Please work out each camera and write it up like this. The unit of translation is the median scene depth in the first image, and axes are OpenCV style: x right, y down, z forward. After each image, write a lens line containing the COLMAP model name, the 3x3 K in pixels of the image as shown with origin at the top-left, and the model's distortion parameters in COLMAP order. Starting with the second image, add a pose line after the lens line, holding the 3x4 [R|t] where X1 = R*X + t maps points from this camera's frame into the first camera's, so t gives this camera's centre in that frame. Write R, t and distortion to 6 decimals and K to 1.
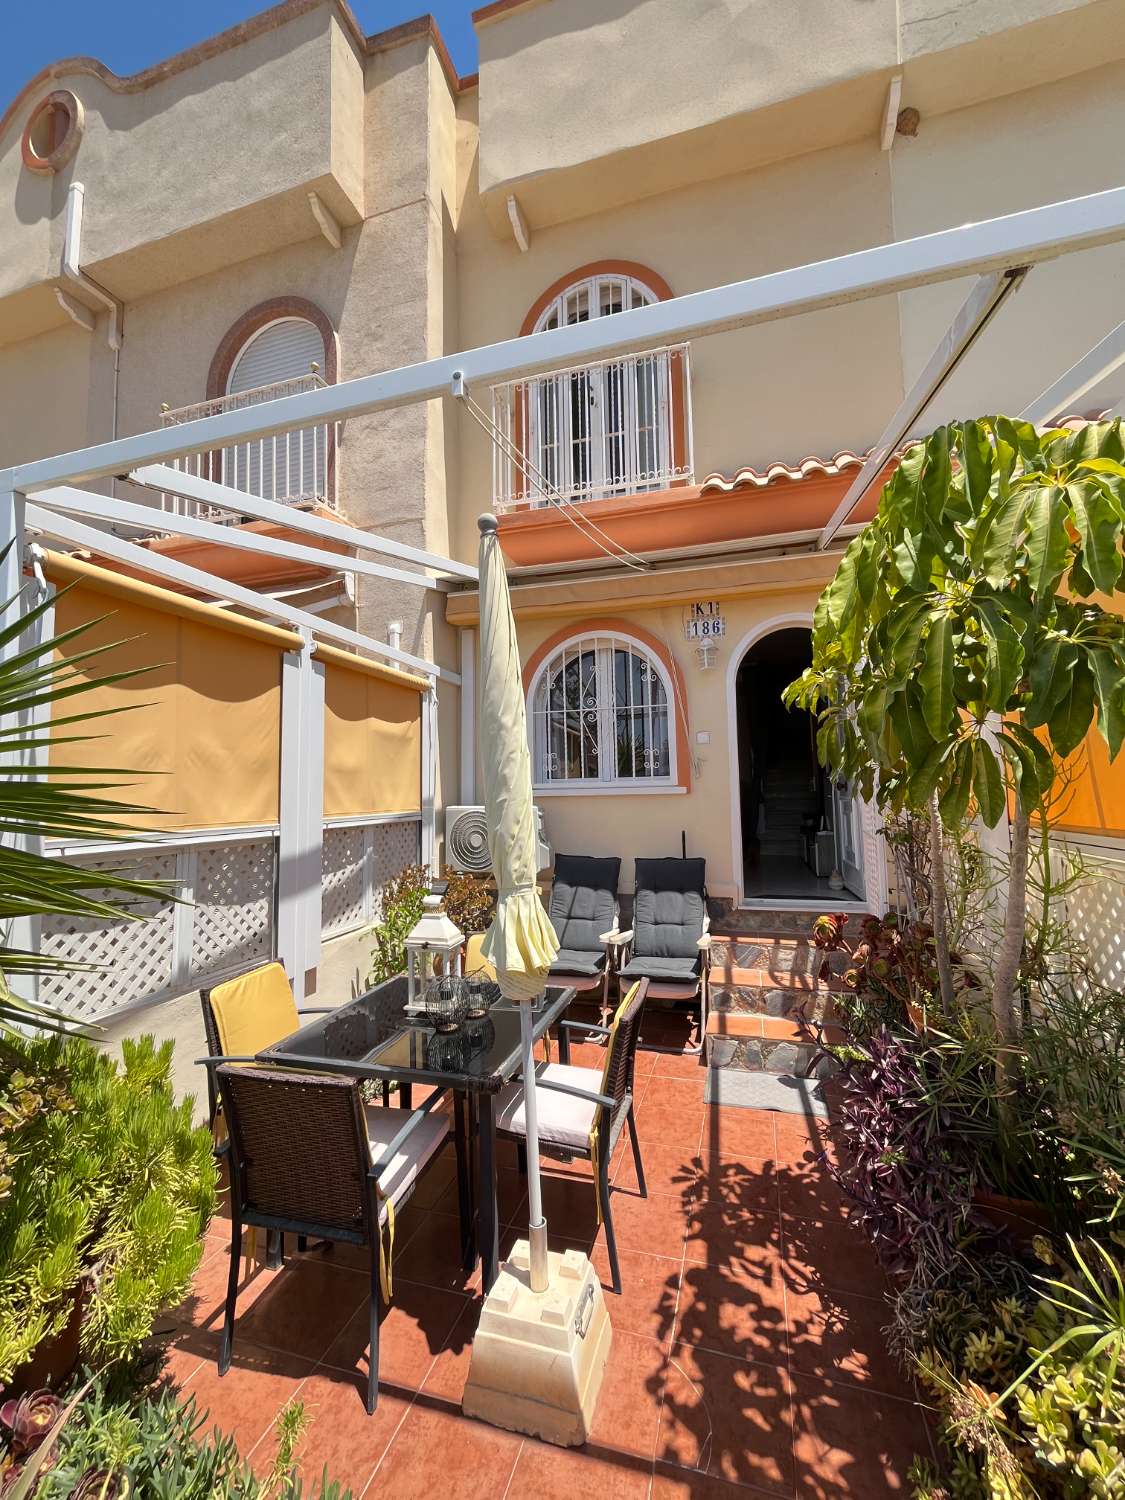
lens RADIAL K [[604.2, 0, 567.0], [0, 604.2, 752.5], [0, 0, 1]] dist [0.000485, 0.001067]
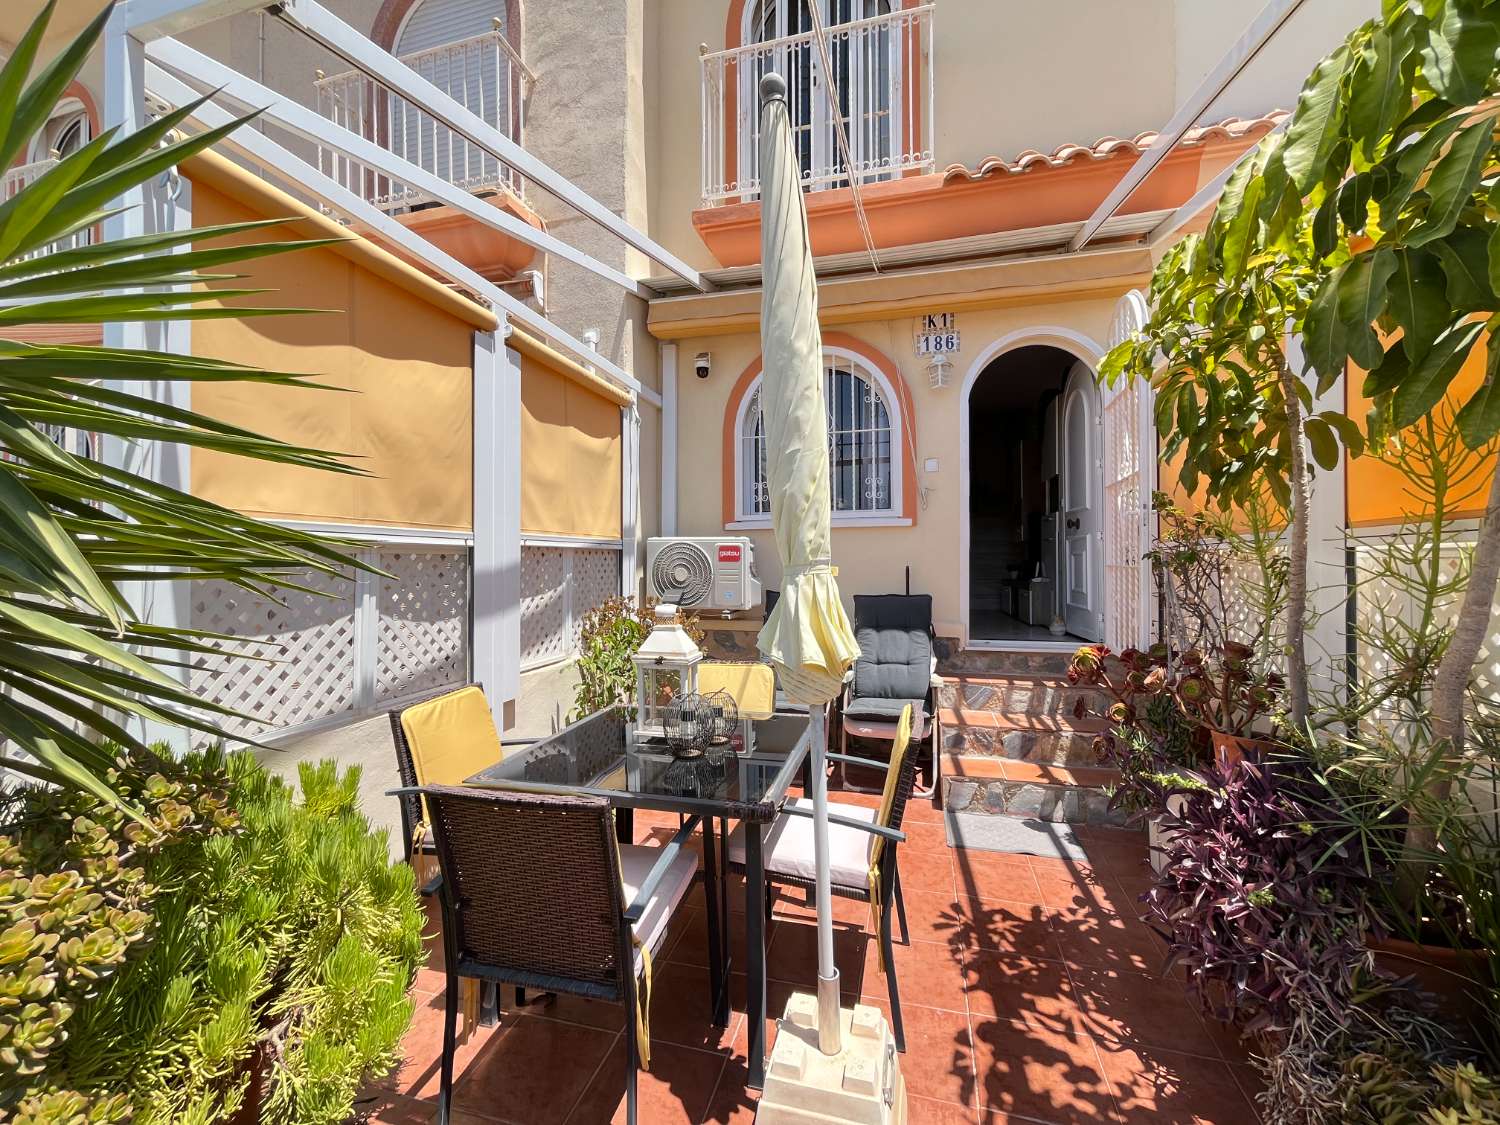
lens RADIAL K [[602.3, 0, 750.0], [0, 602.3, 562.5], [0, 0, 1]] dist [0.002072, -0.000276]
pose [[0.999526, 0.015181, 0.026765, -0.128226], [-0.016906, 0.997713, 0.065439, 0.121453], [-0.025710, -0.065860, 0.997498, 0.160394]]
